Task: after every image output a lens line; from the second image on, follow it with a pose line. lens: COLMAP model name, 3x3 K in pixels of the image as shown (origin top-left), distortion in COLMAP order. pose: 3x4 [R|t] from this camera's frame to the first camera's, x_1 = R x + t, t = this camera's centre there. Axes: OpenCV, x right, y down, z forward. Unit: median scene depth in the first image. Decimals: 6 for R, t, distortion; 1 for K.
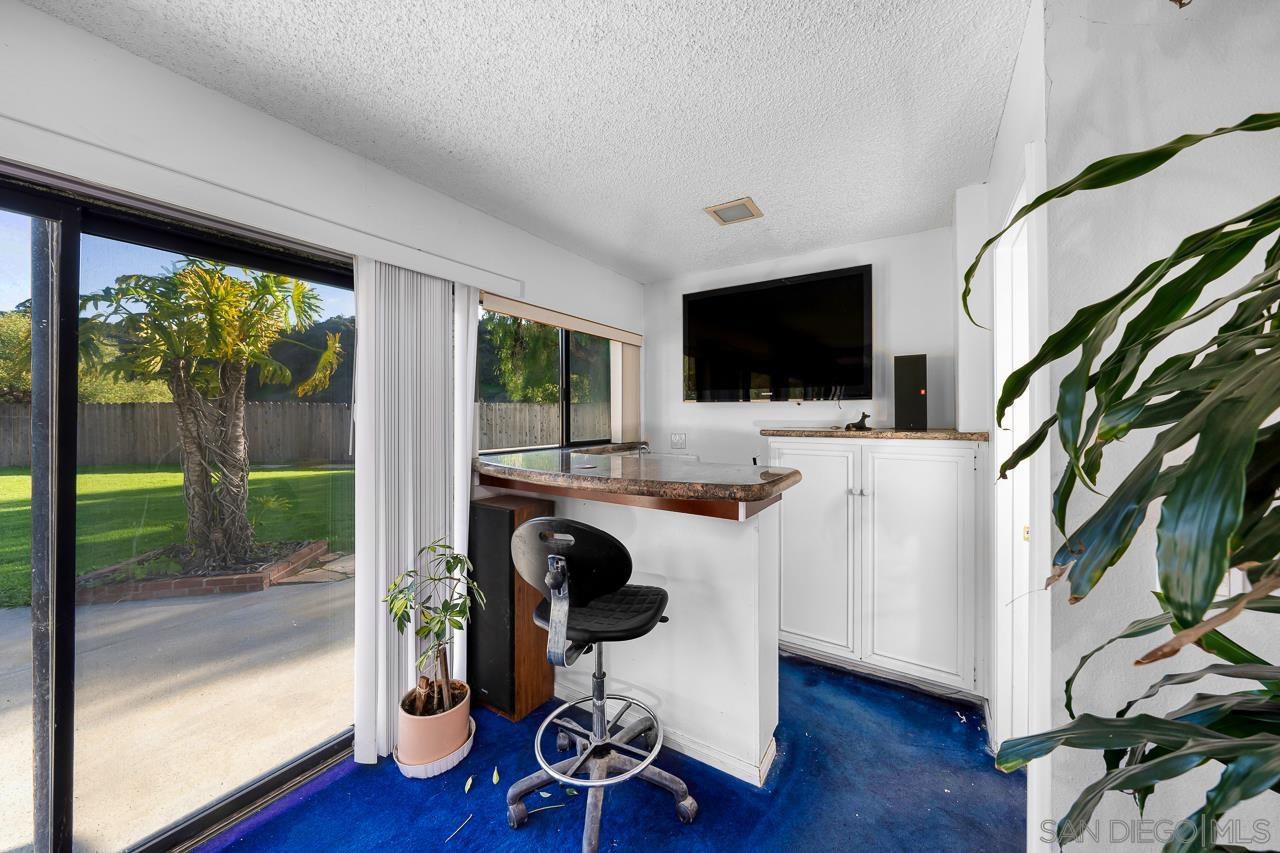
lens RADIAL K [[448.5, 0, 650.5], [0, 448.5, 422.2], [0, 0, 1]] dist [-0.001080, -0.000071]
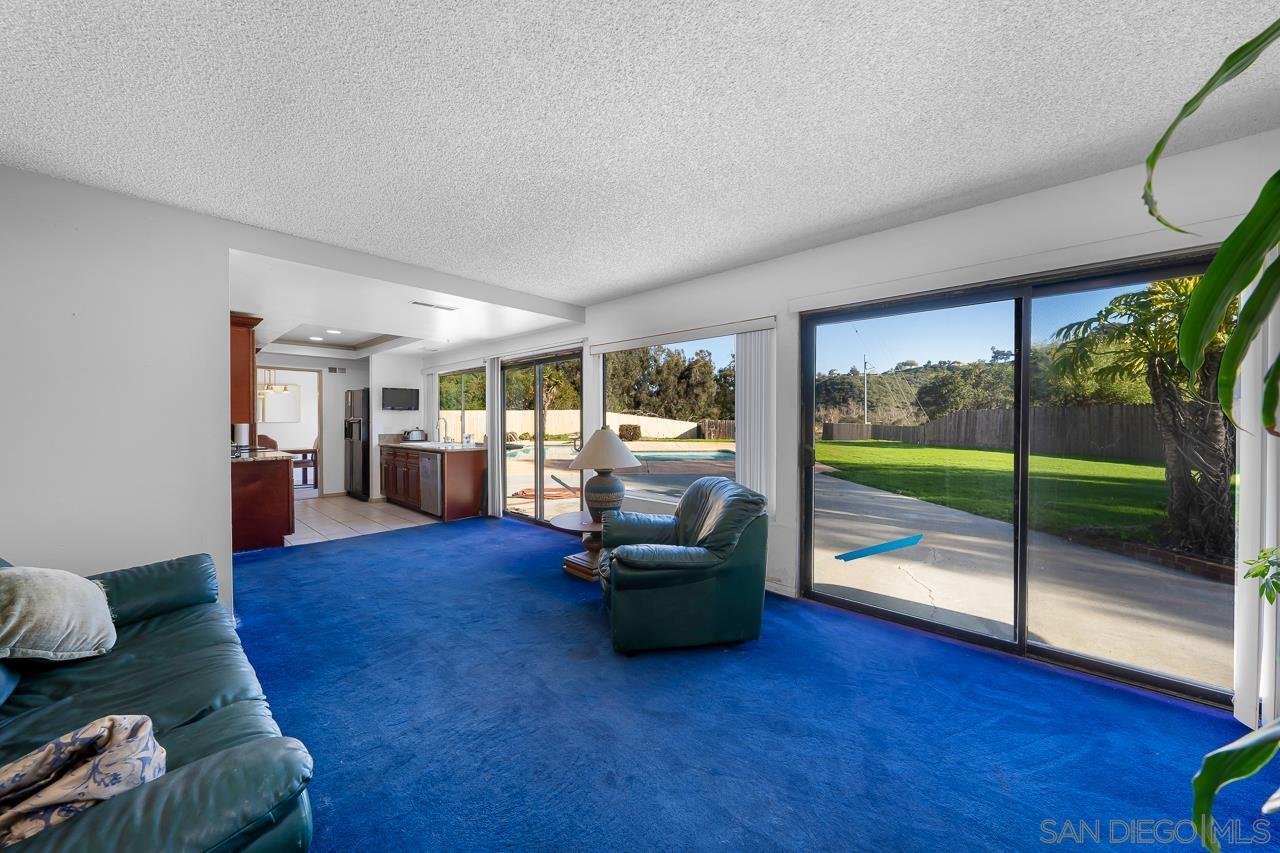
lens RADIAL K [[448.5, 0, 650.5], [0, 448.5, 422.2], [0, 0, 1]] dist [-0.001080, -0.000071]
pose [[-0.168393, -0.001402, -0.985719, 0.284439], [-0.004263, 0.999991, -0.000694, 0.030631], [0.985711, 0.004085, -0.168398, -0.077604]]
